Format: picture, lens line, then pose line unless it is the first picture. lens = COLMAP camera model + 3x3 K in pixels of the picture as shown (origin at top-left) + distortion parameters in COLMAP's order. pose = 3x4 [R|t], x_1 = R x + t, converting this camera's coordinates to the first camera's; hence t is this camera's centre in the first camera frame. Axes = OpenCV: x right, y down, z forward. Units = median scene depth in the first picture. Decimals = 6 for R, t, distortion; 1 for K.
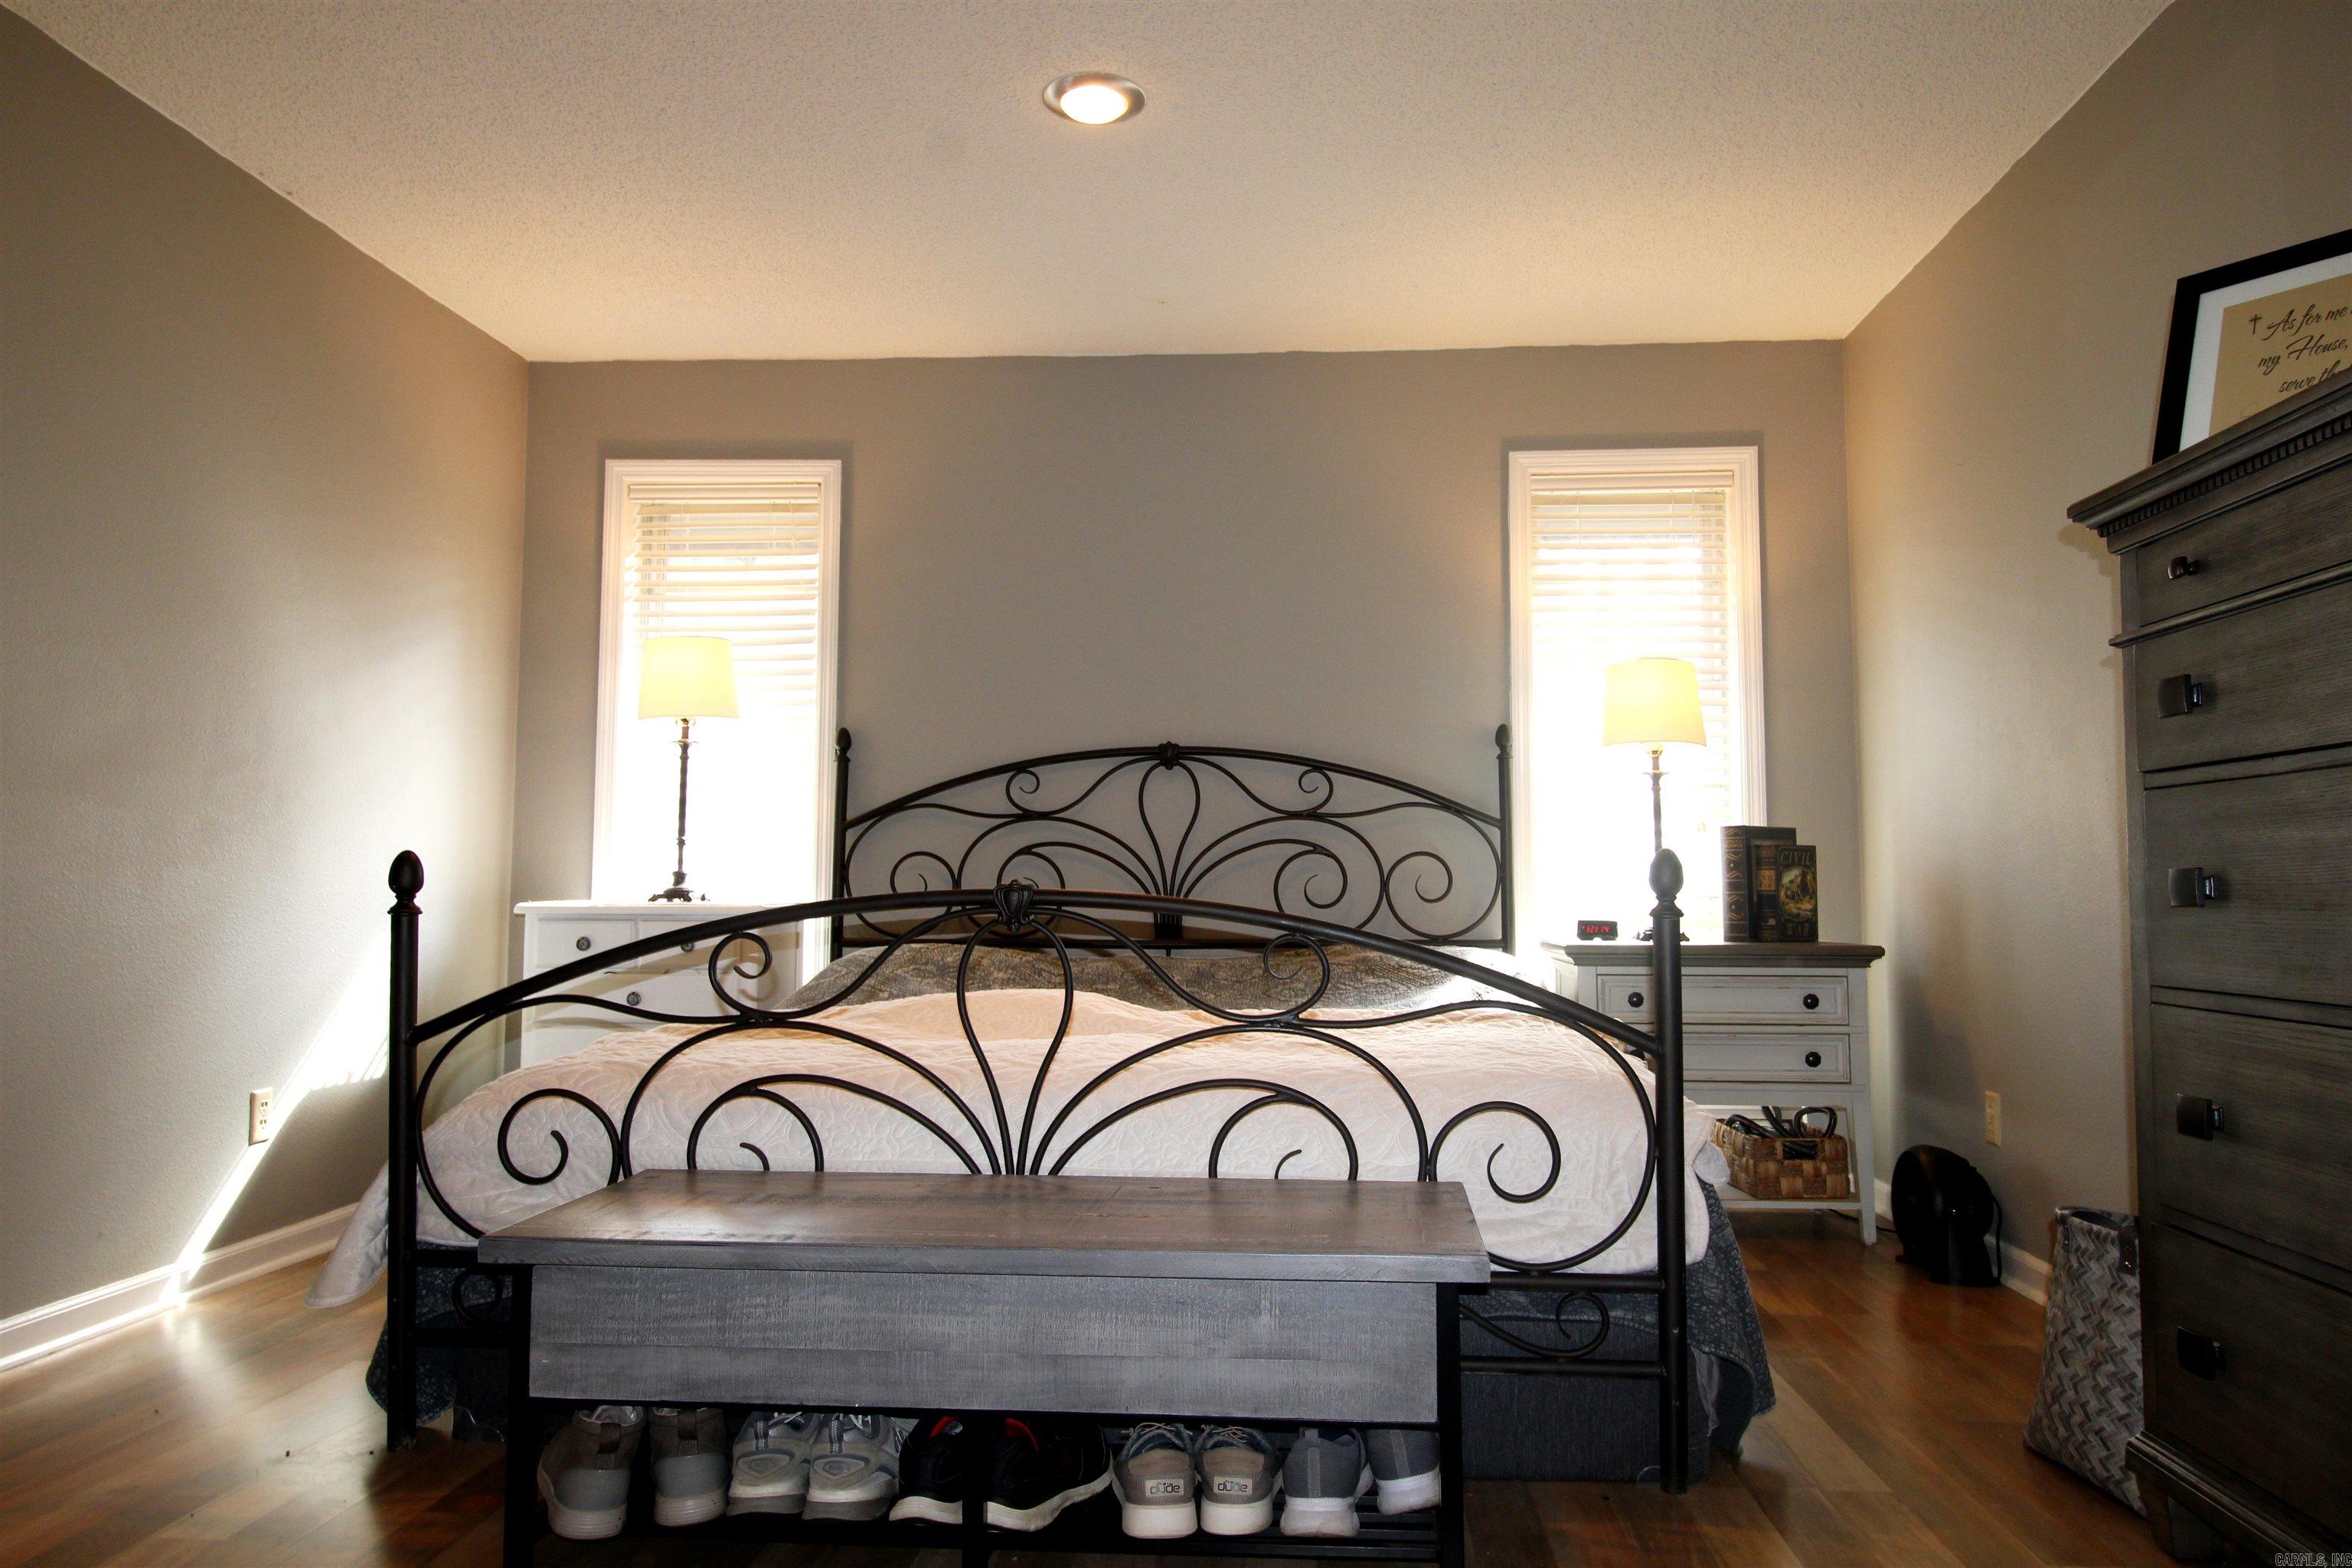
lens RADIAL K [[1604.3, 0, 1210.4], [0, 1604.3, 767.7], [0, 0, 1]] dist [0.011229, -0.011115]
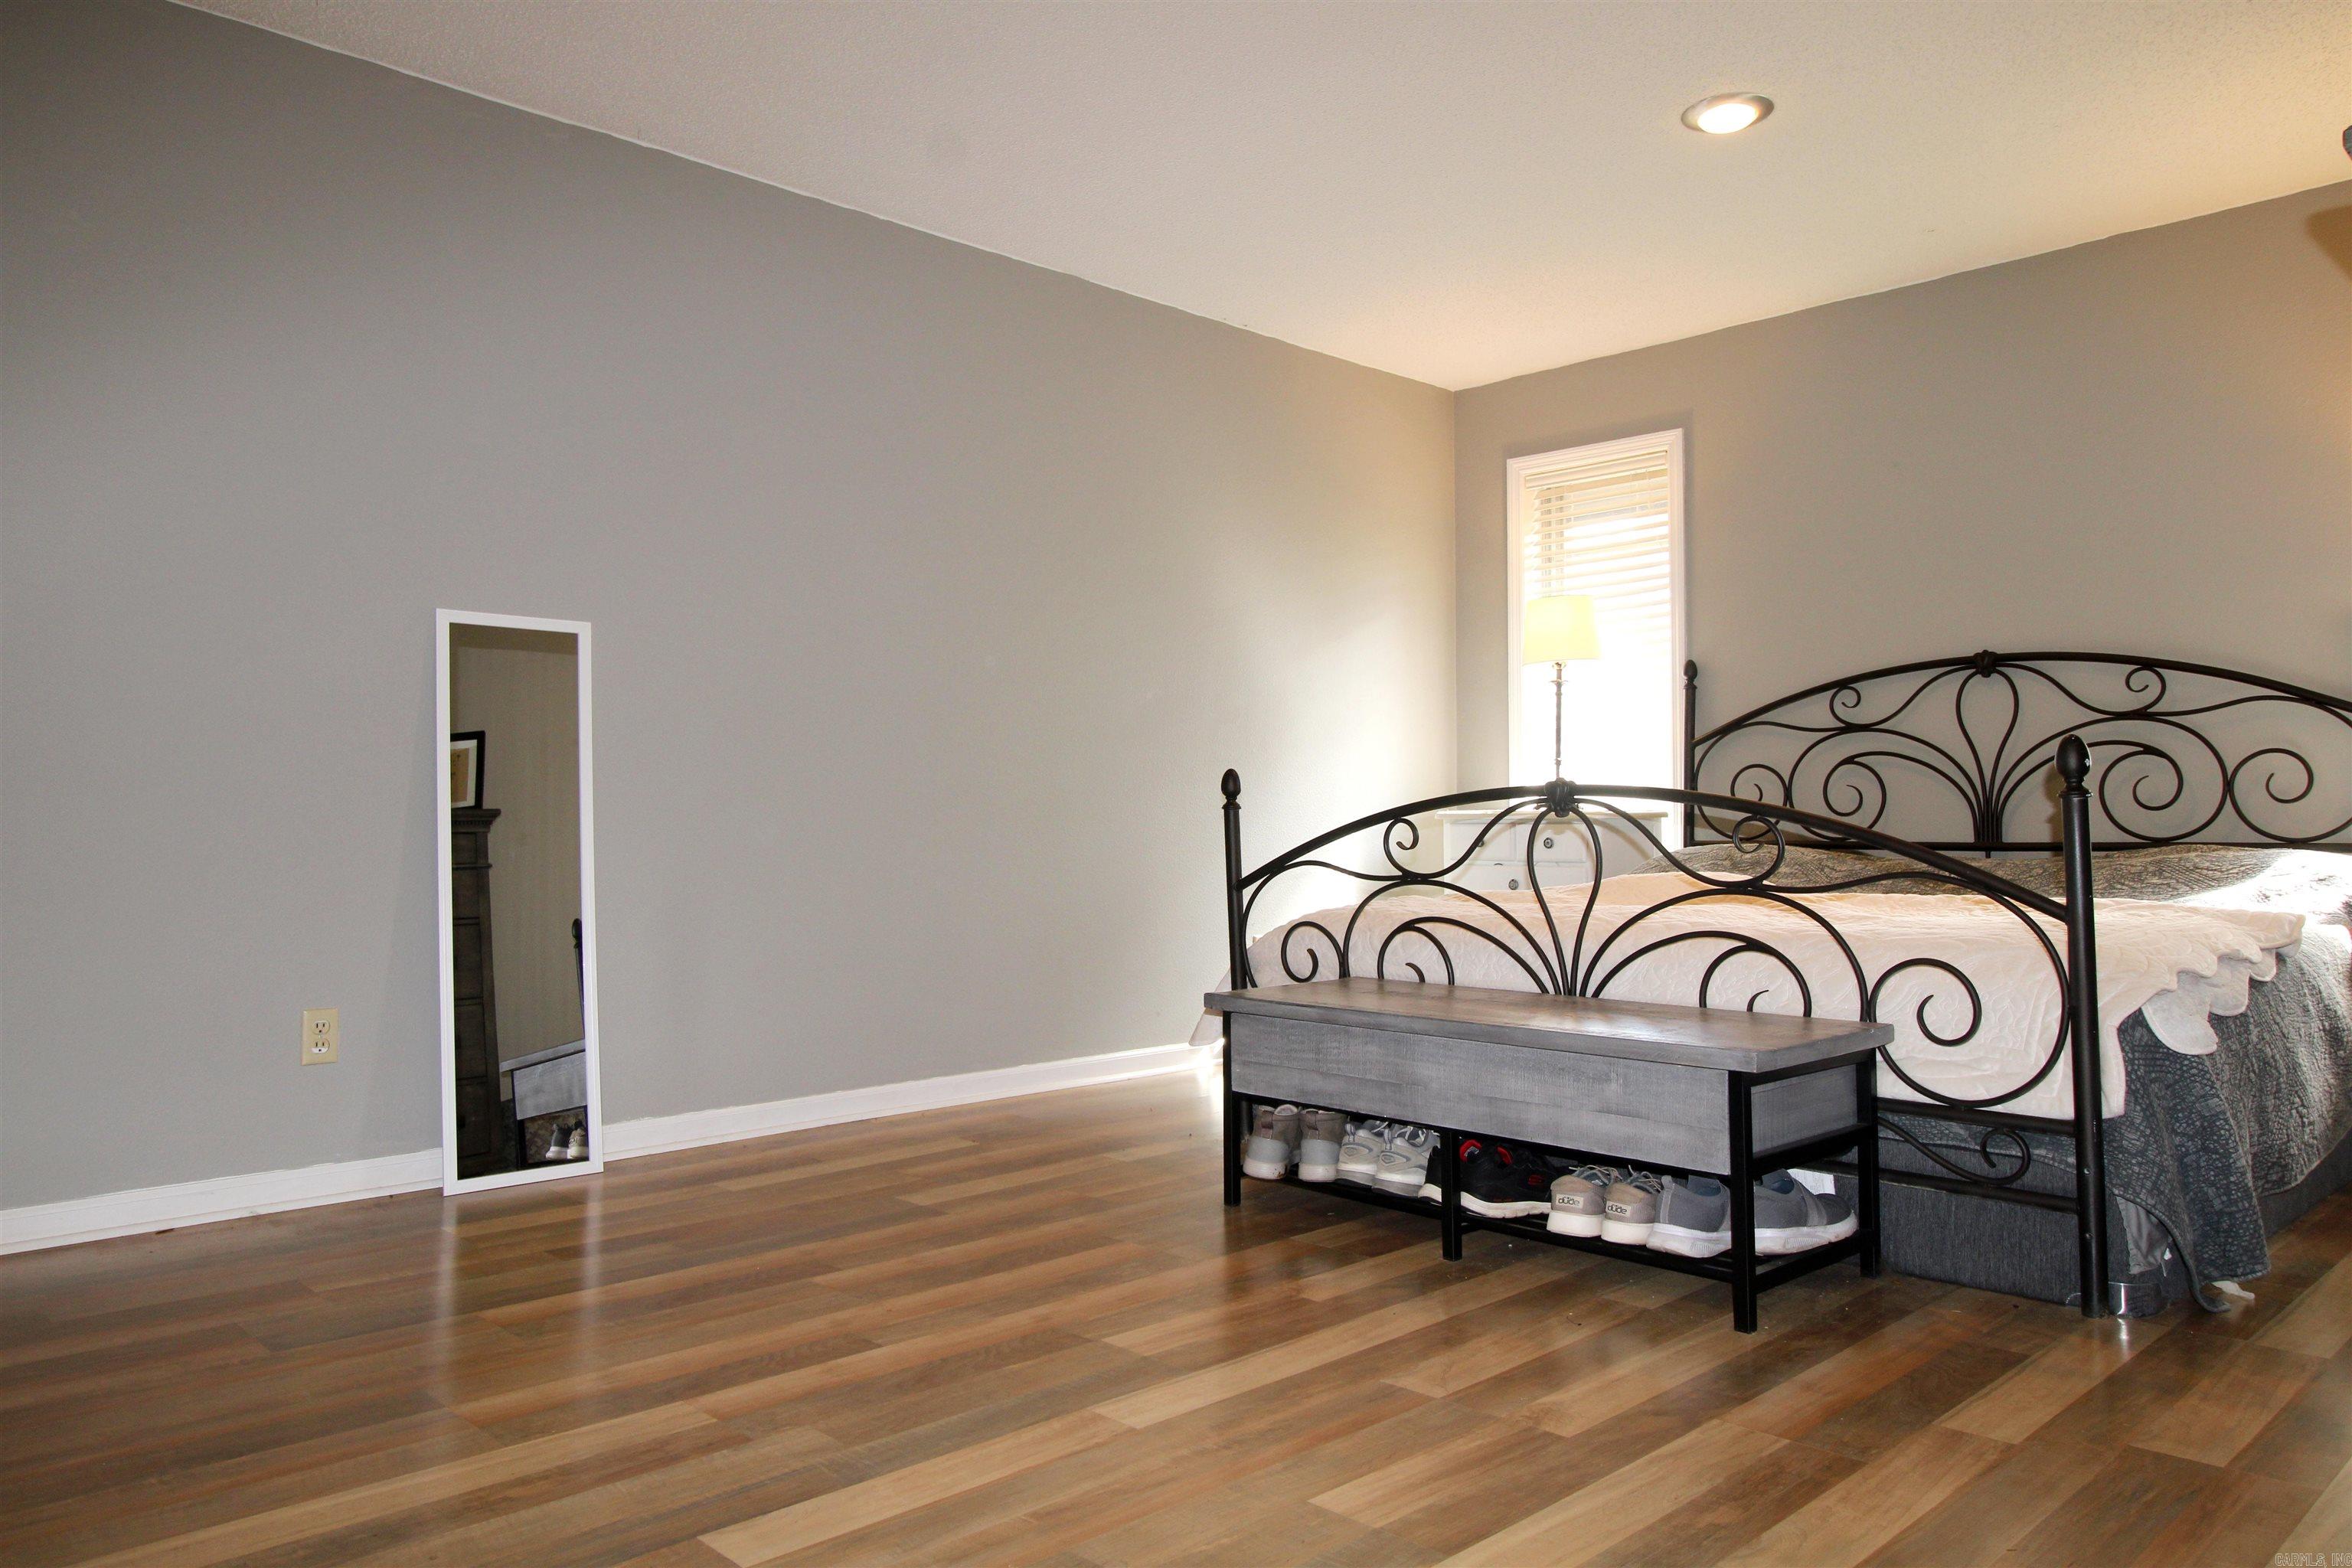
lens RADIAL K [[1604.3, 0, 1210.4], [0, 1604.3, 767.7], [0, 0, 1]] dist [0.011229, -0.011115]
pose [[0.741385, -0.028155, -0.670489, 0.552466], [0.056950, 0.998155, 0.021058, 0.016614], [0.668659, -0.053797, 0.741621, -0.186999]]
